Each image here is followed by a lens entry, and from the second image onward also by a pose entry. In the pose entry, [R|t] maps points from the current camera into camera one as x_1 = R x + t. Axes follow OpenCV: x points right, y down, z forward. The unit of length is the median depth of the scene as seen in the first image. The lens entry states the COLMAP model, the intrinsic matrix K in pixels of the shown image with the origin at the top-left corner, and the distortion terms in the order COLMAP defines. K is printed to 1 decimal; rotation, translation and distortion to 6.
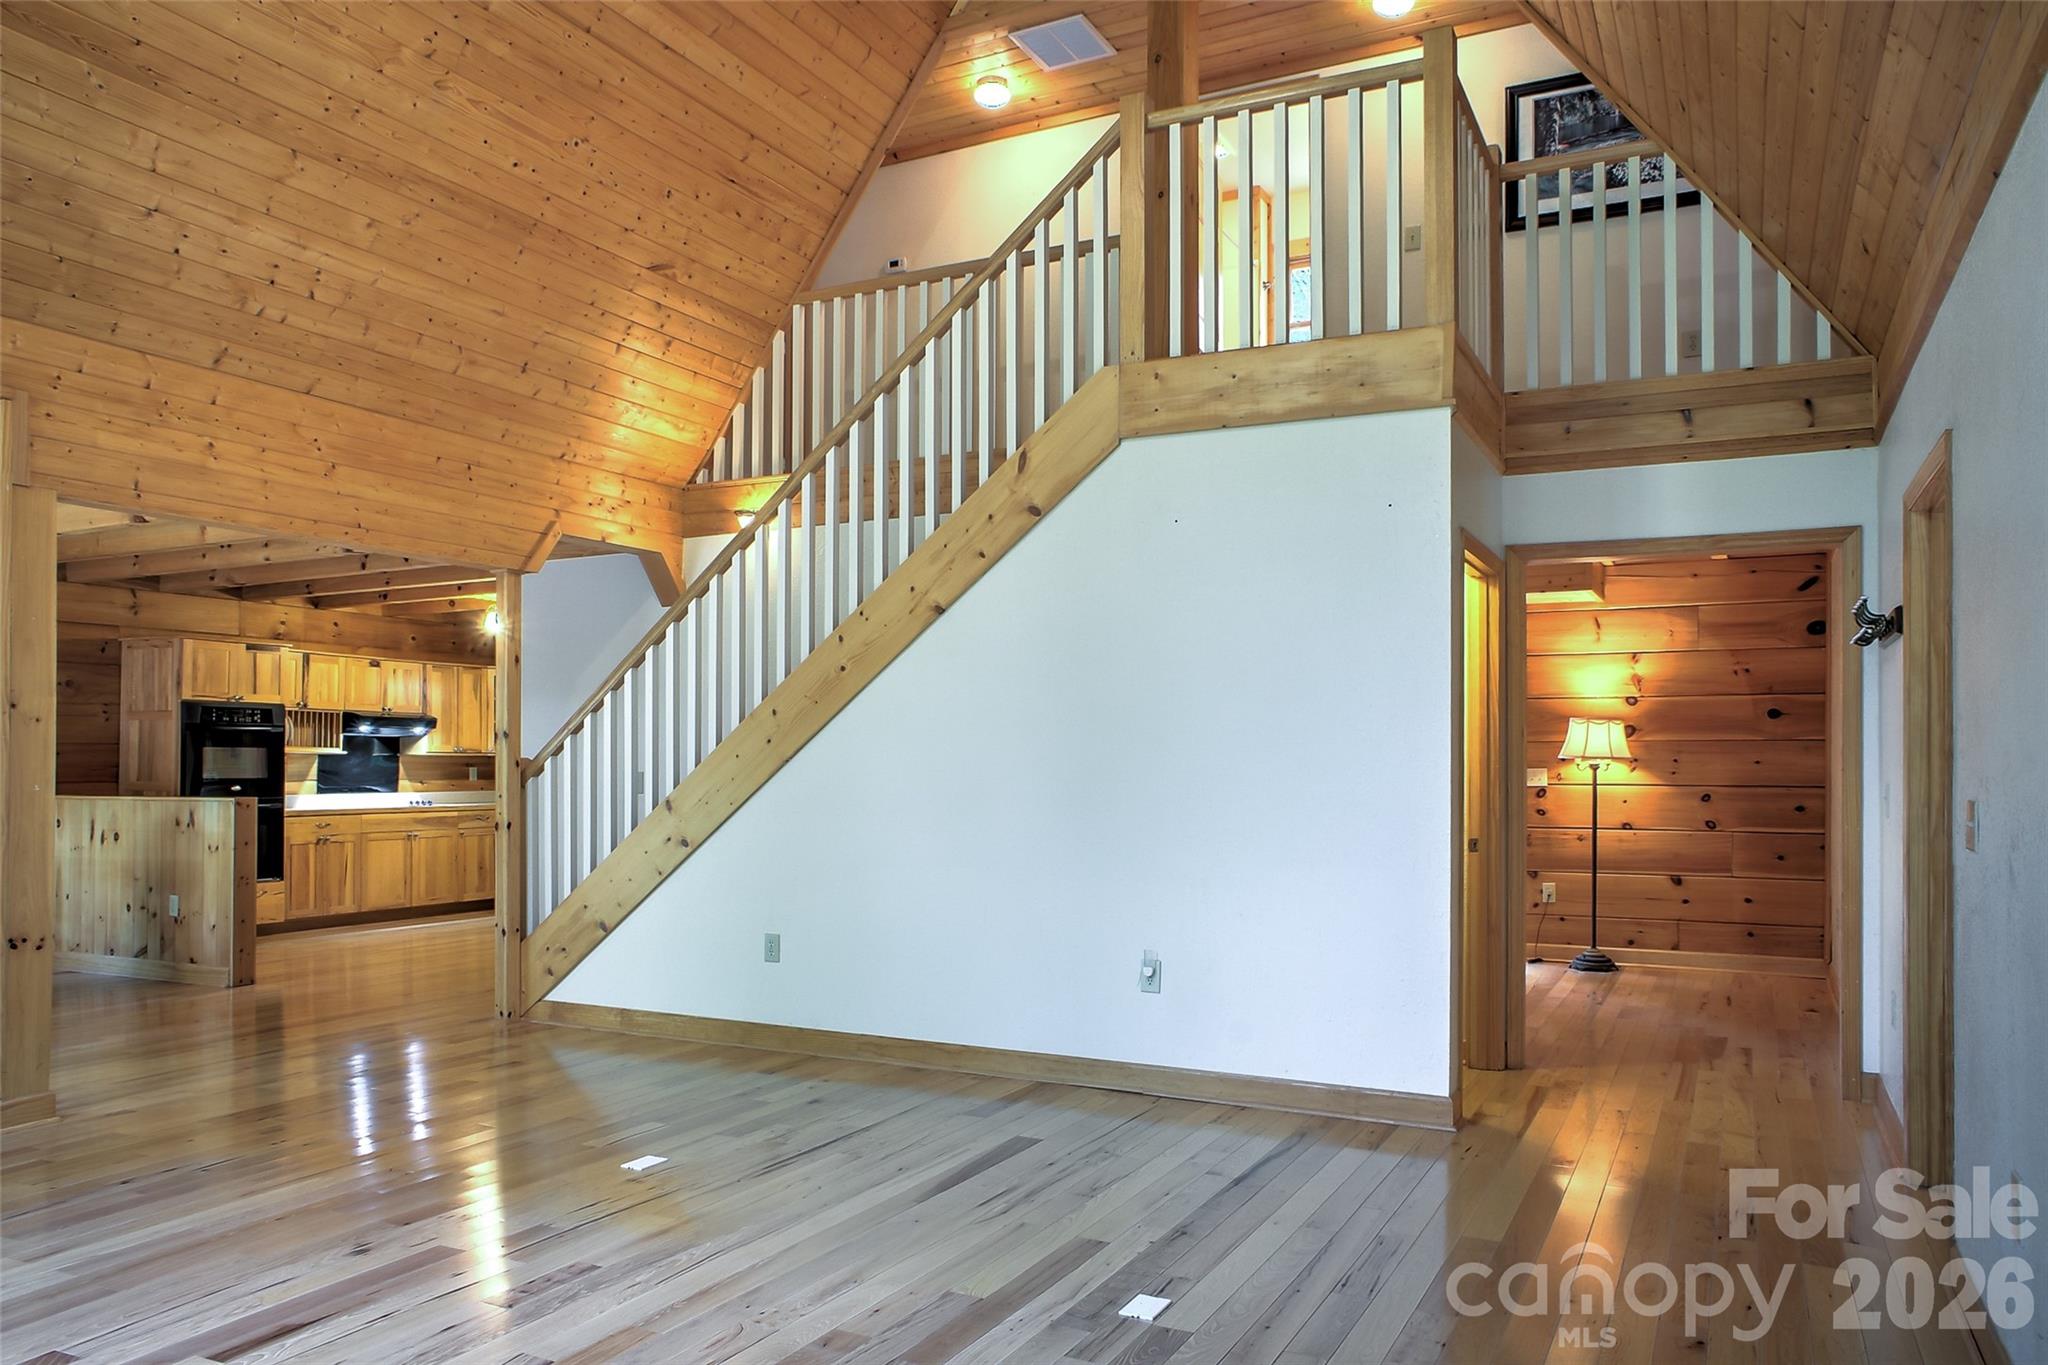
lens RADIAL K [[1394.6, 0, 1028.1], [0, 1394.6, 752.0], [0, 0, 1]] dist [-0.002385, 0.002054]
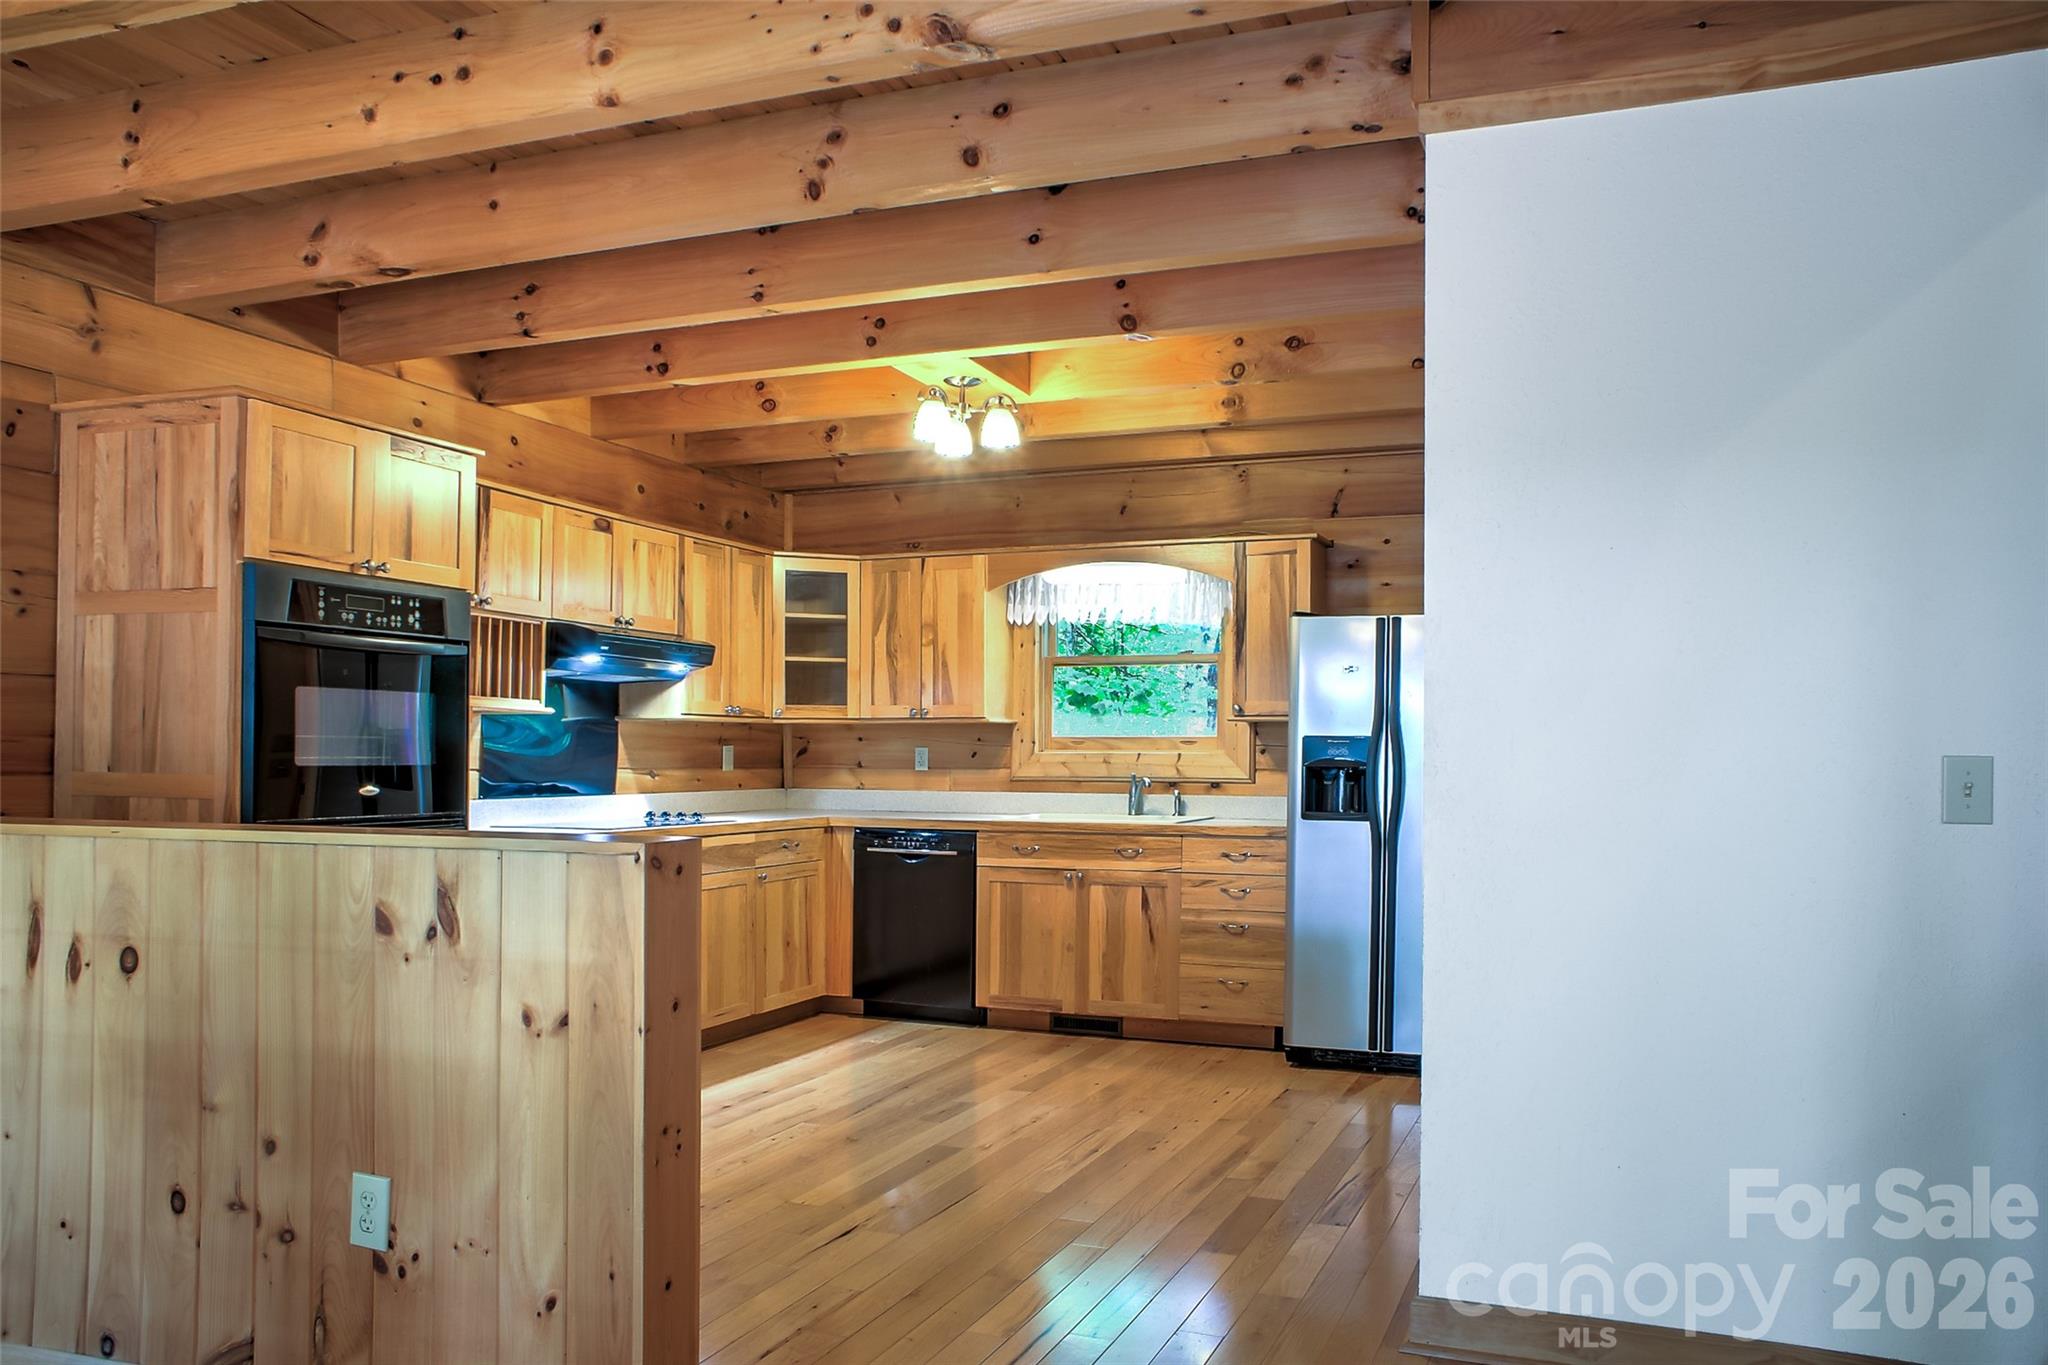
lens RADIAL K [[1439.0, 0, 1122.9], [0, 1439.0, 750.6], [0, 0, 1]] dist [0.001343, 0.004031]
pose [[0.991767, 0.005955, 0.127914, -0.399469], [-0.007003, 0.999945, 0.007746, 0.009528], [-0.127861, -0.008578, 0.991755, 0.551207]]
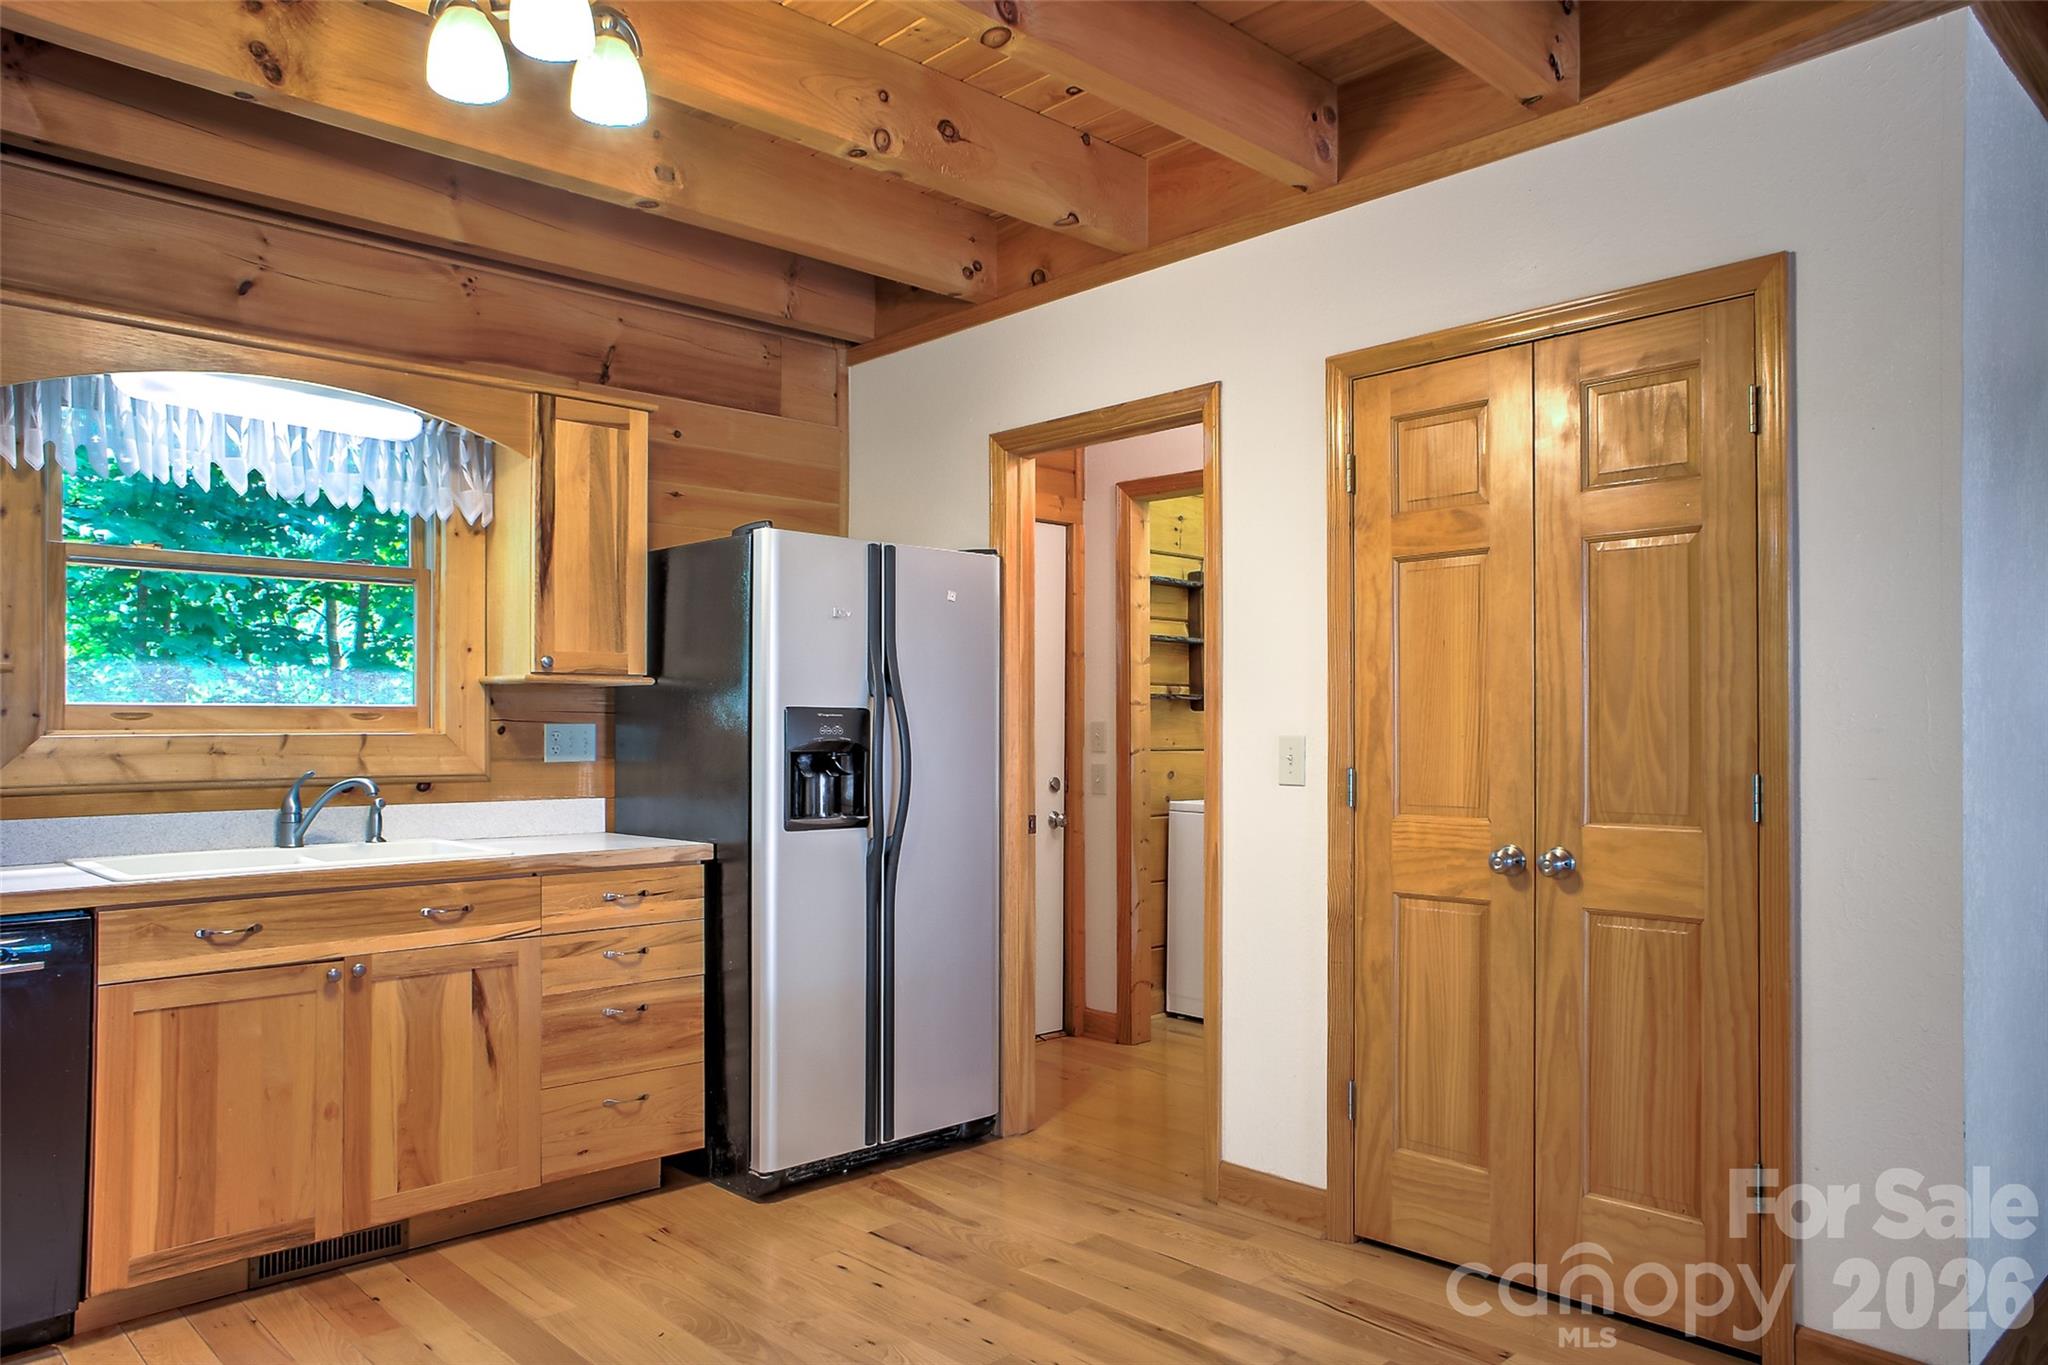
lens RADIAL K [[1443.8, 0, 961.8], [0, 1443.8, 722.4], [0, 0, 1]] dist [0.003402, 0.002394]
pose [[0.325577, 0.003549, 0.945509, -0.596951], [-0.008341, 0.999965, -0.000881, 0.011620], [-0.945479, -0.007599, 0.325595, 0.920672]]
